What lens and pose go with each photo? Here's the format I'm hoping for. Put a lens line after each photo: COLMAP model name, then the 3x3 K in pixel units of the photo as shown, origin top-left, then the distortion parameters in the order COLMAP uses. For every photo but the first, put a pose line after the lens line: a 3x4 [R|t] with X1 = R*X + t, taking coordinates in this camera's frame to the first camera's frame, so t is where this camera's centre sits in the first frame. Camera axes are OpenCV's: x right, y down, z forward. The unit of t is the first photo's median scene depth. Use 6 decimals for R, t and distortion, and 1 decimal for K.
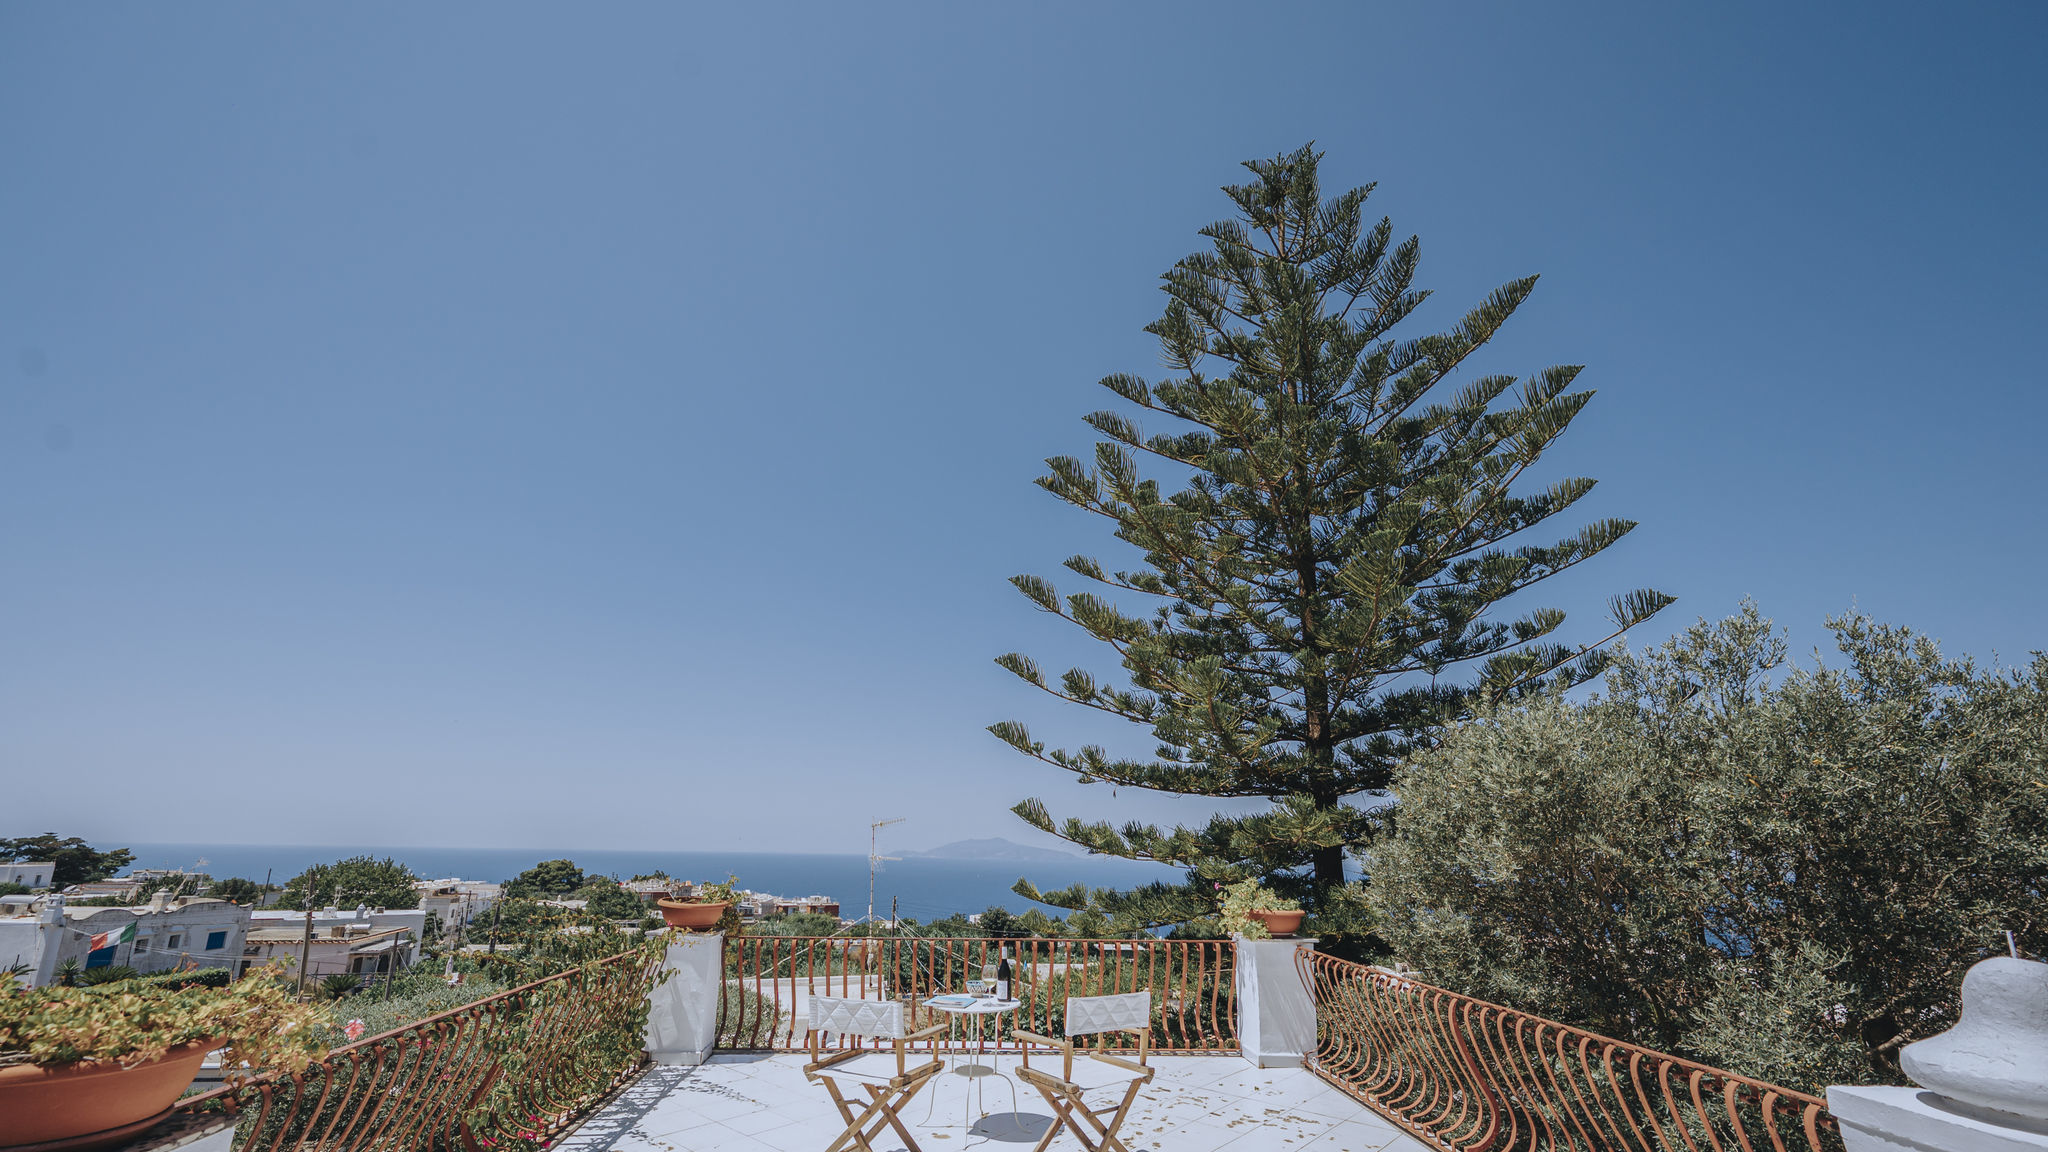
lens RADIAL K [[1398.3, 0, 1019.4], [0, 1398.3, 573.0], [0, 0, 1]] dist [0.007212, 0.001245]
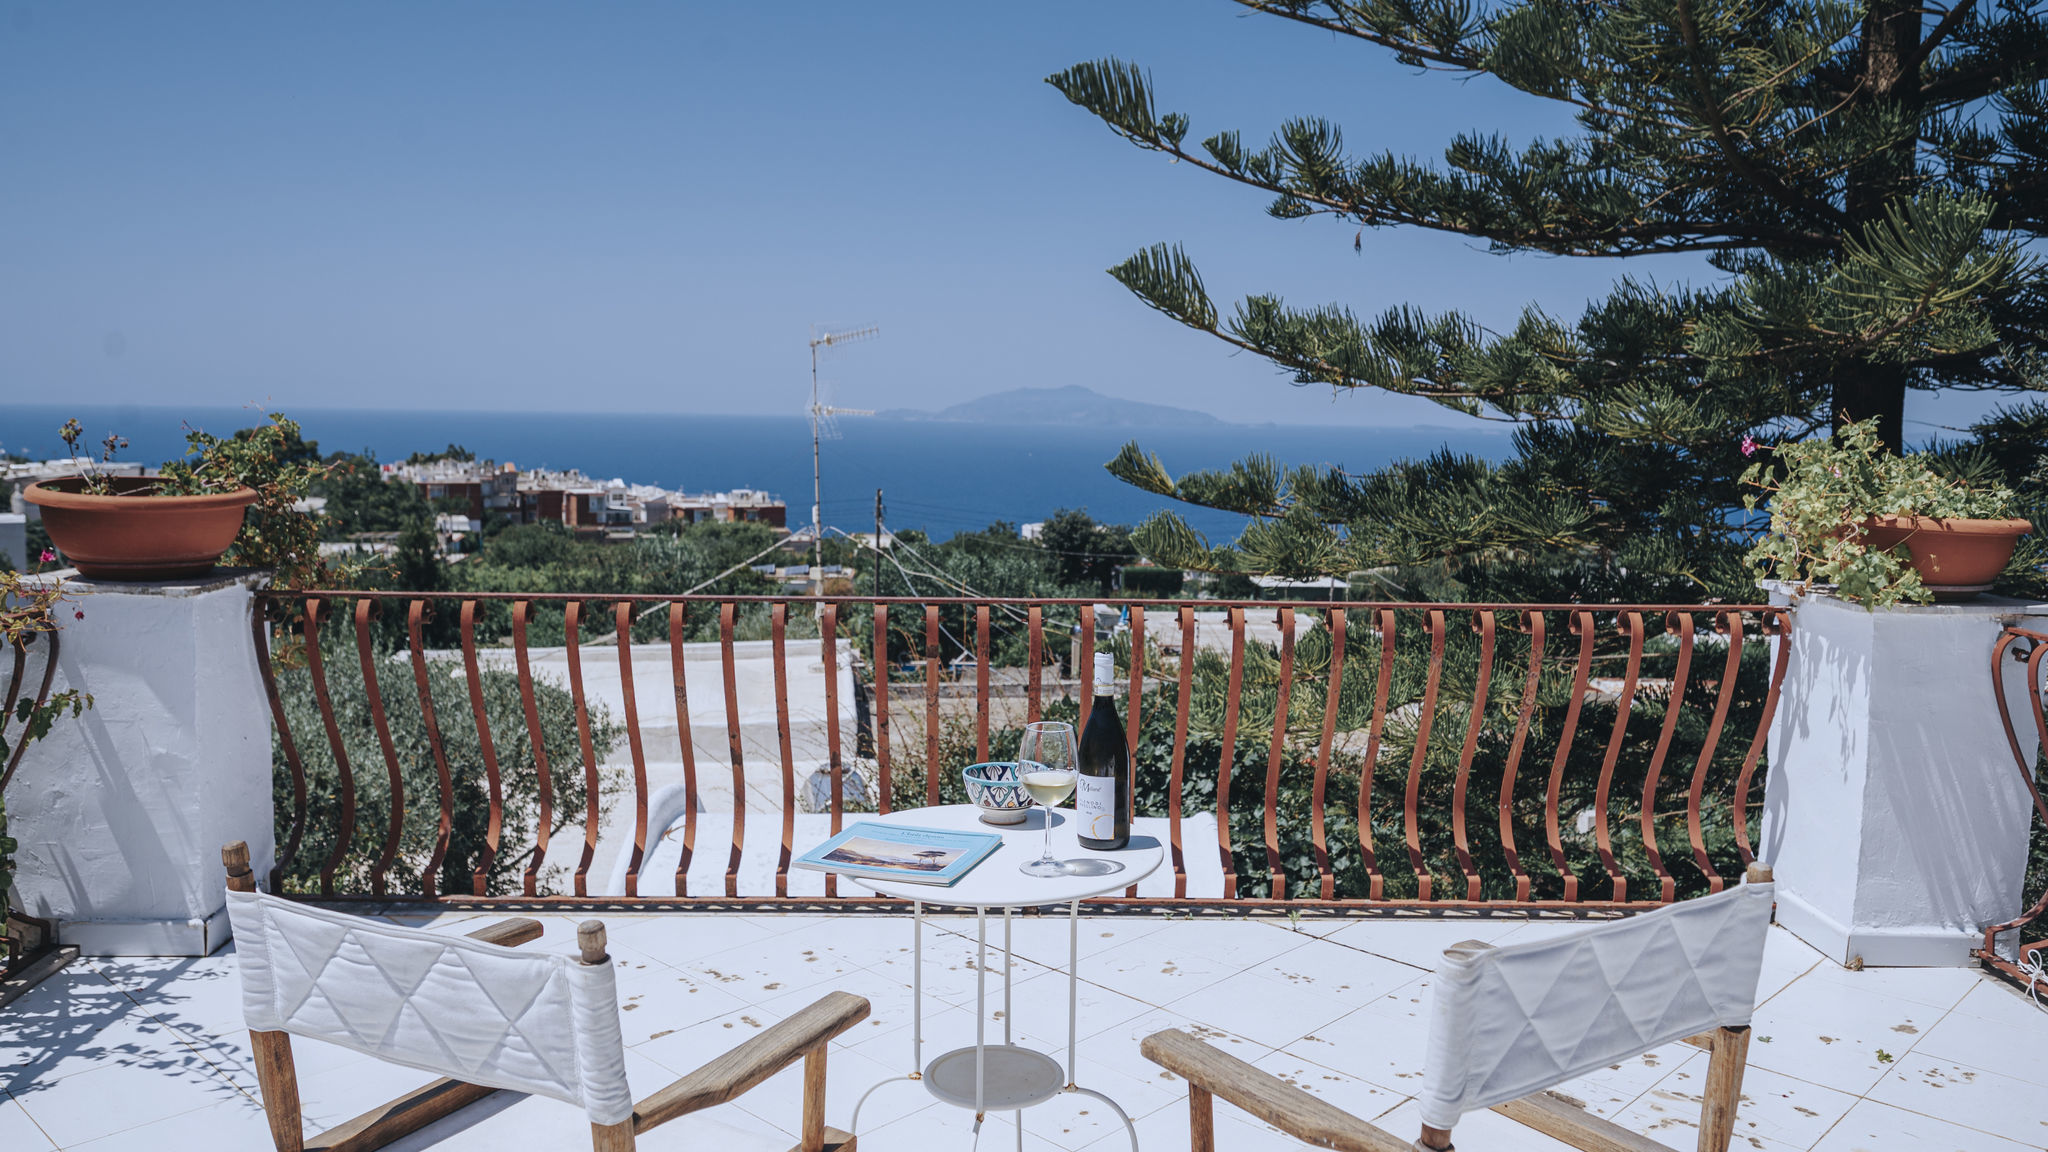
lens RADIAL K [[1566.2, 0, 1024.2], [0, 1566.2, 575.7], [0, 0, 1]] dist [0.001467, 0.000256]
pose [[0.998972, 0.002420, -0.045272, -0.009197], [0.009969, 0.962410, 0.271417, 0.126079], [0.044227, -0.271589, 0.961396, 0.524435]]
